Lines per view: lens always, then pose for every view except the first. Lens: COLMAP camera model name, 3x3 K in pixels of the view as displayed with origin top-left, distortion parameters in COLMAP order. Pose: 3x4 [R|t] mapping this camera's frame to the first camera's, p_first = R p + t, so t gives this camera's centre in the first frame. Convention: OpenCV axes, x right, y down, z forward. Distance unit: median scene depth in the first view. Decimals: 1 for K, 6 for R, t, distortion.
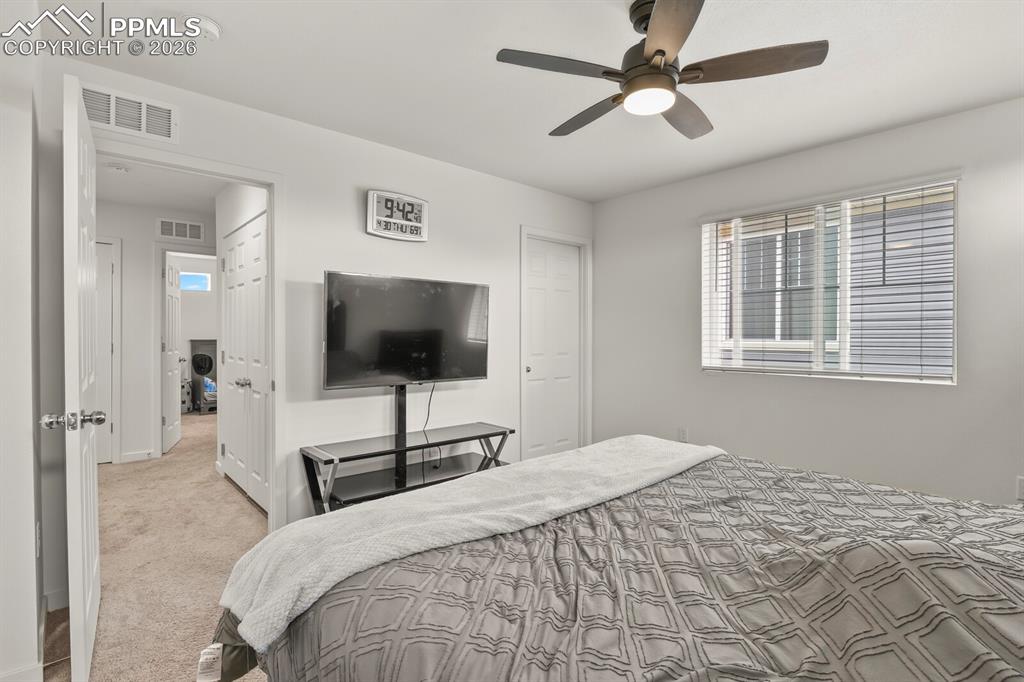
lens RADIAL K [[495.3, 0, 515.9], [0, 495.3, 337.7], [0, 0, 1]] dist [-0.006486, -0.005217]
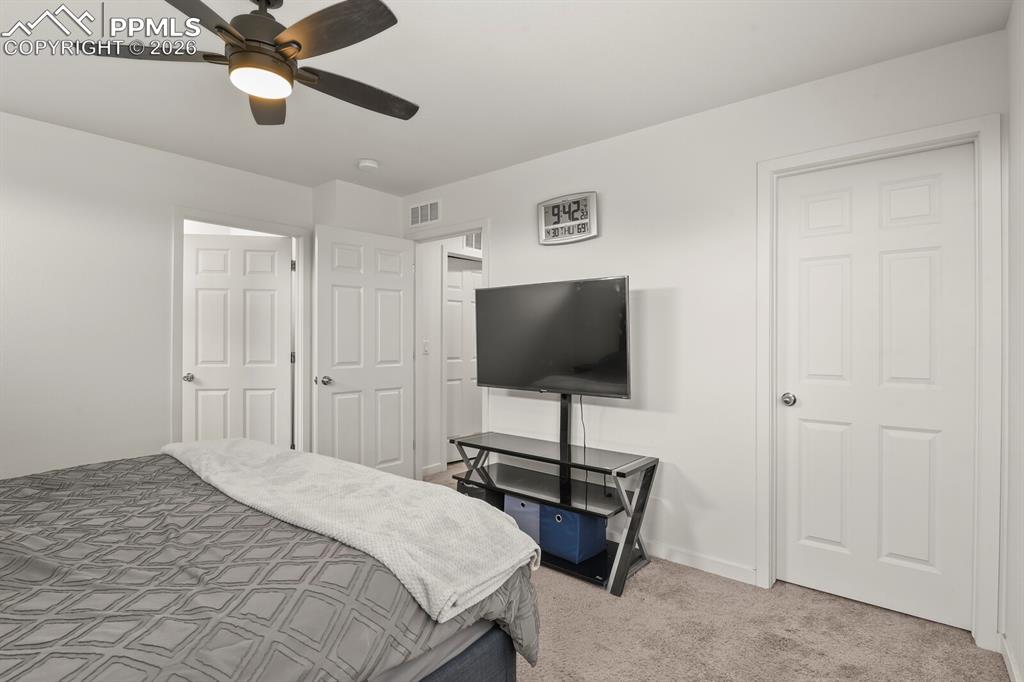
lens RADIAL K [[495.3, 0, 512.8], [0, 495.3, 340.0], [0, 0, 1]] dist [-0.006486, -0.005217]
pose [[0.149202, -0.019840, -0.988608, 0.707425], [-0.022018, 0.999484, -0.023382, 0.018761], [0.988562, 0.025256, 0.148688, 0.753916]]
